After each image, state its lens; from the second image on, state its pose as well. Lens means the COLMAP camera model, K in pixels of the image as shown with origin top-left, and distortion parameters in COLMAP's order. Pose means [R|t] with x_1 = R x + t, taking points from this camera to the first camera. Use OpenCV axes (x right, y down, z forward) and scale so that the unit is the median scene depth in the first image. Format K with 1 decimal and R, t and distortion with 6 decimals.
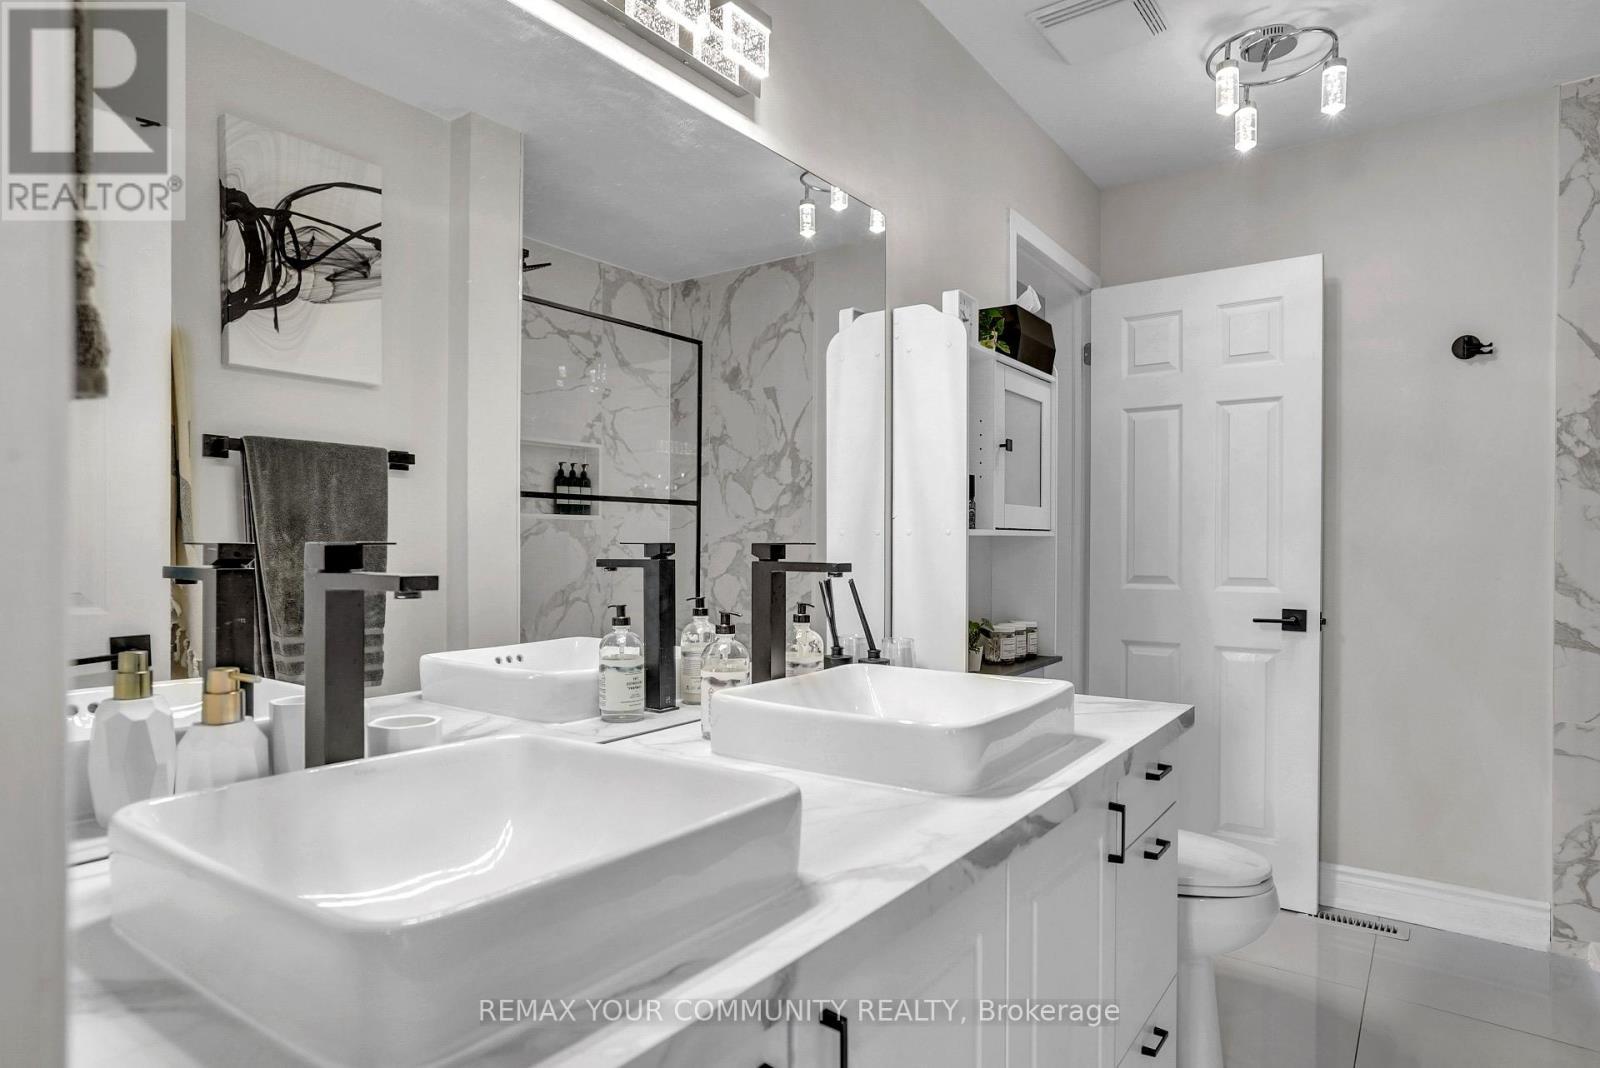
lens RADIAL K [[932.6, 0, 788.5], [0, 932.6, 547.6], [0, 0, 1]] dist [-0.030167, 0.024240]
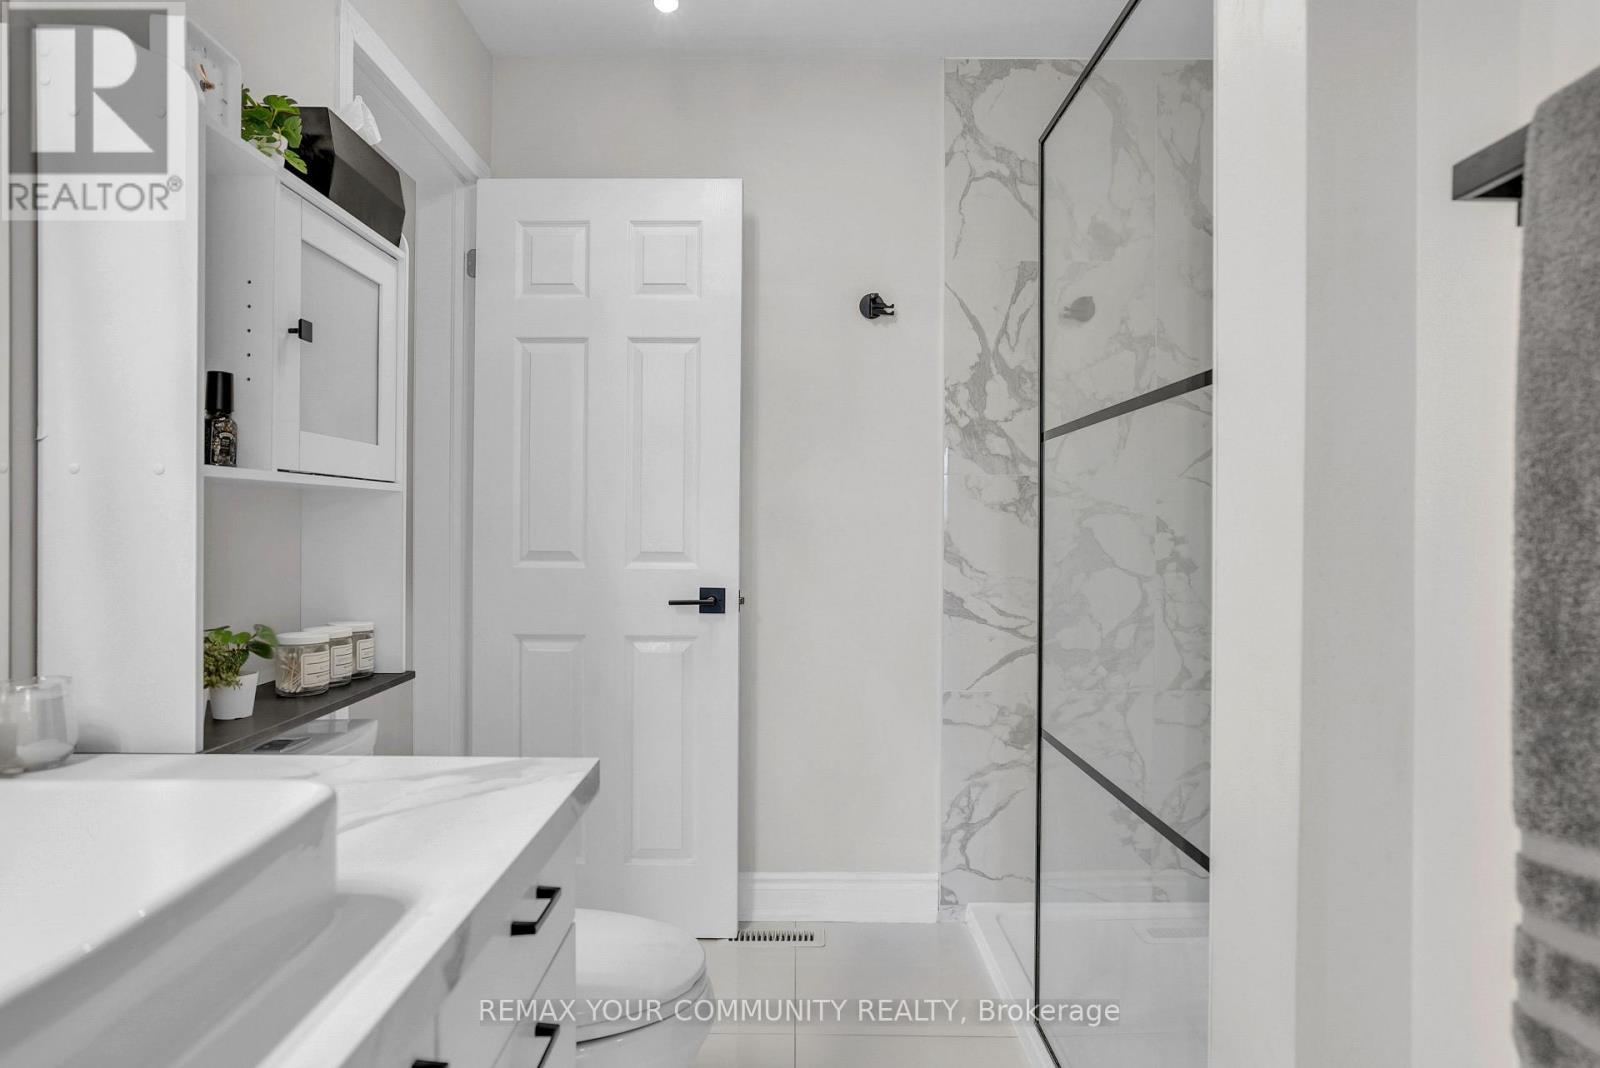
lens RADIAL K [[932.6, 0, 804.4], [0, 932.6, 536.6], [0, 0, 1]] dist [-0.030167, 0.024240]
pose [[0.812121, -0.004023, 0.583475, 0.121038], [-0.001562, 0.999958, 0.009069, 0.012398], [-0.583486, -0.008277, 0.812081, 0.269876]]
